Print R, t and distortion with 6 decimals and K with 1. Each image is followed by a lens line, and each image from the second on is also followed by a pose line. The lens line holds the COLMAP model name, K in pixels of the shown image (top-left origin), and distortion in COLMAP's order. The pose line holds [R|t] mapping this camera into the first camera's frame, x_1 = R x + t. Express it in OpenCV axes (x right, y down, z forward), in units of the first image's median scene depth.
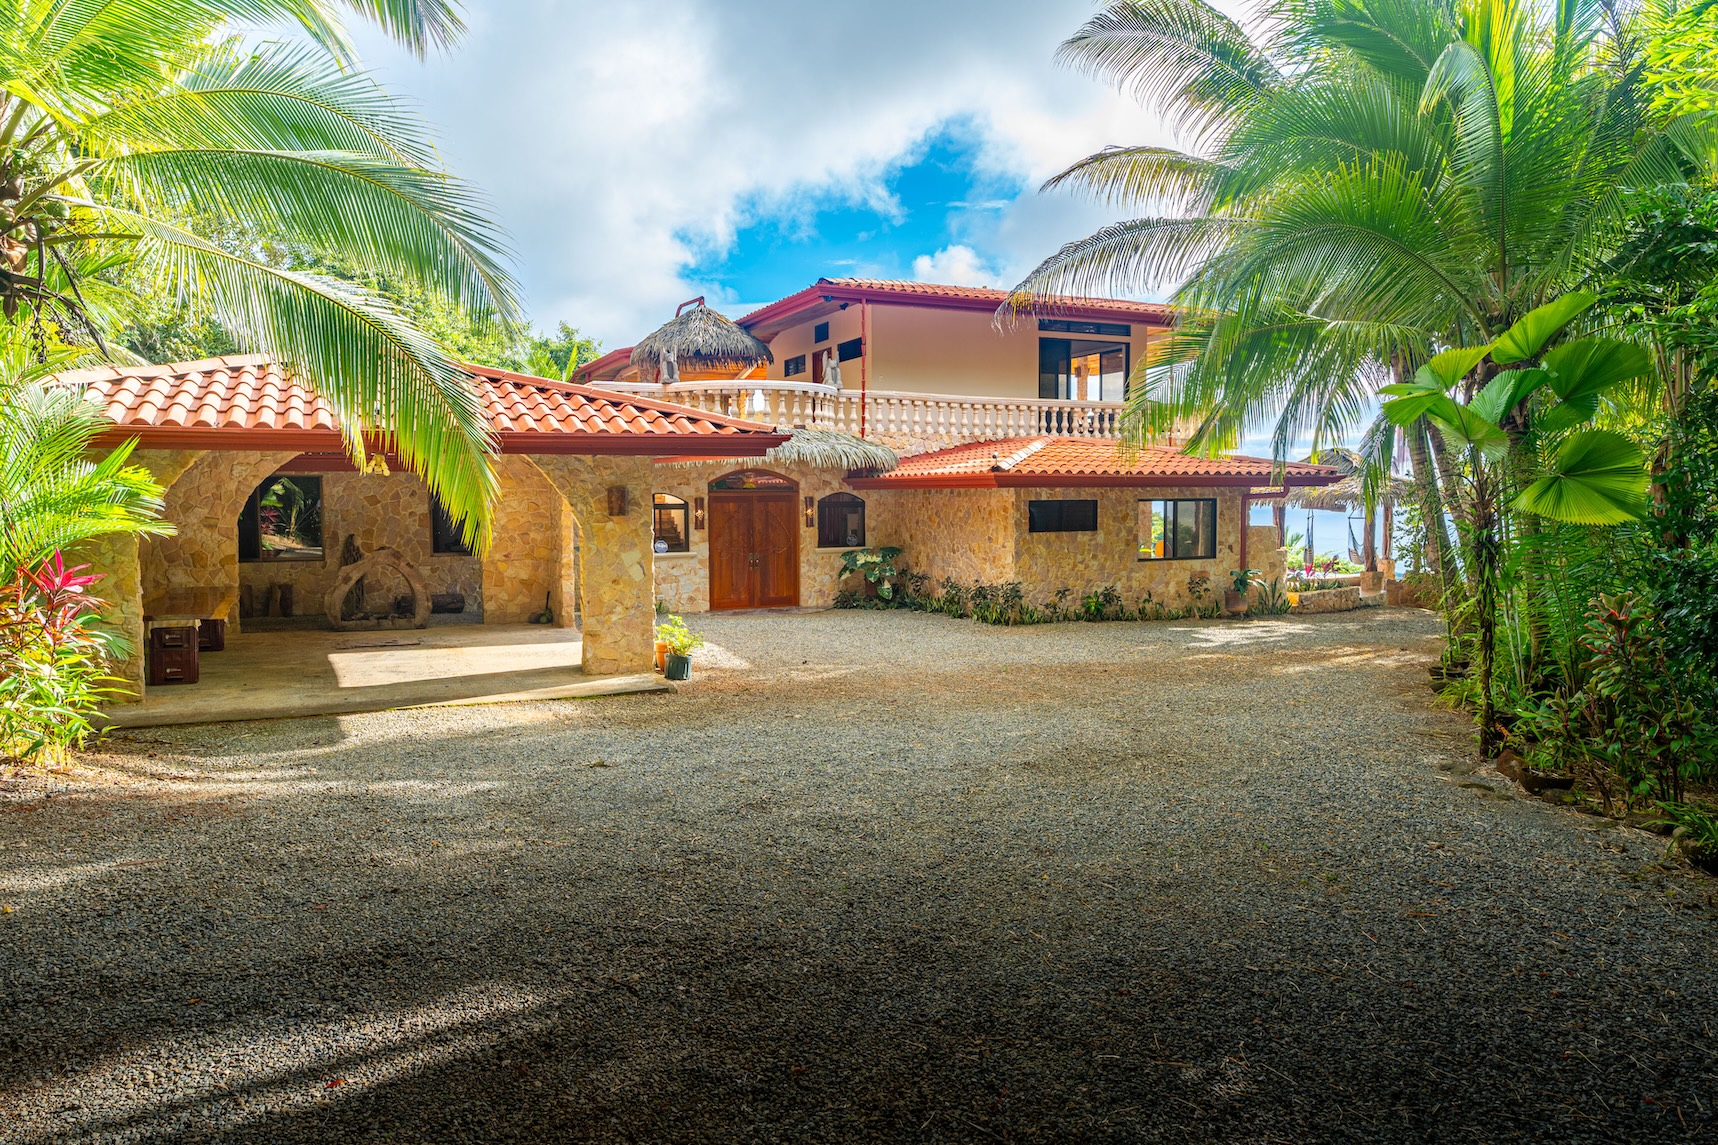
lens RADIAL K [[1096.0, 0, 858.5], [0, 1096.0, 570.0], [0, 0, 1]] dist [-0.000615, -0.000032]
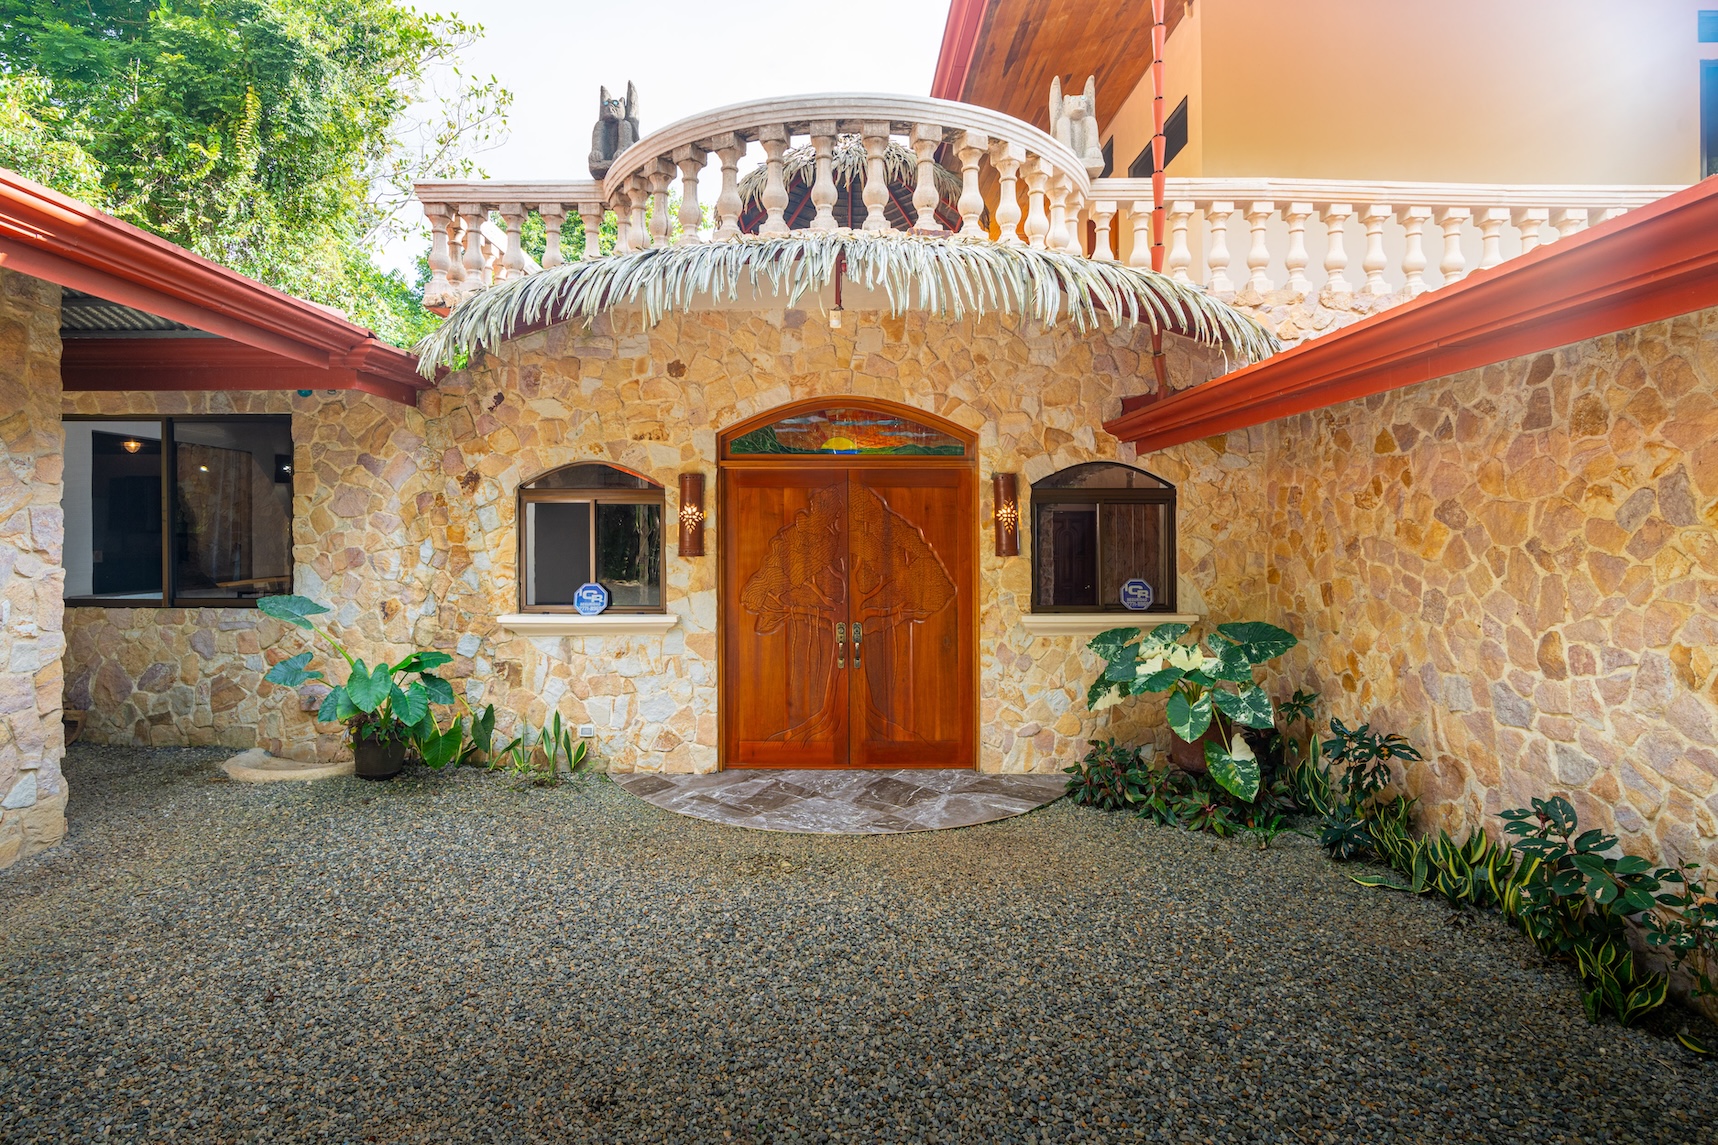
lens RADIAL K [[839.5, 0, 837.1], [0, 839.5, 531.5], [0, 0, 1]] dist [-0.002379, 0.002847]
pose [[0.904961, 0.003866, -0.425477, 0.023219], [-0.036180, 0.997036, -0.067892, -0.026610], [0.423954, 0.076833, 0.902419, 0.728694]]
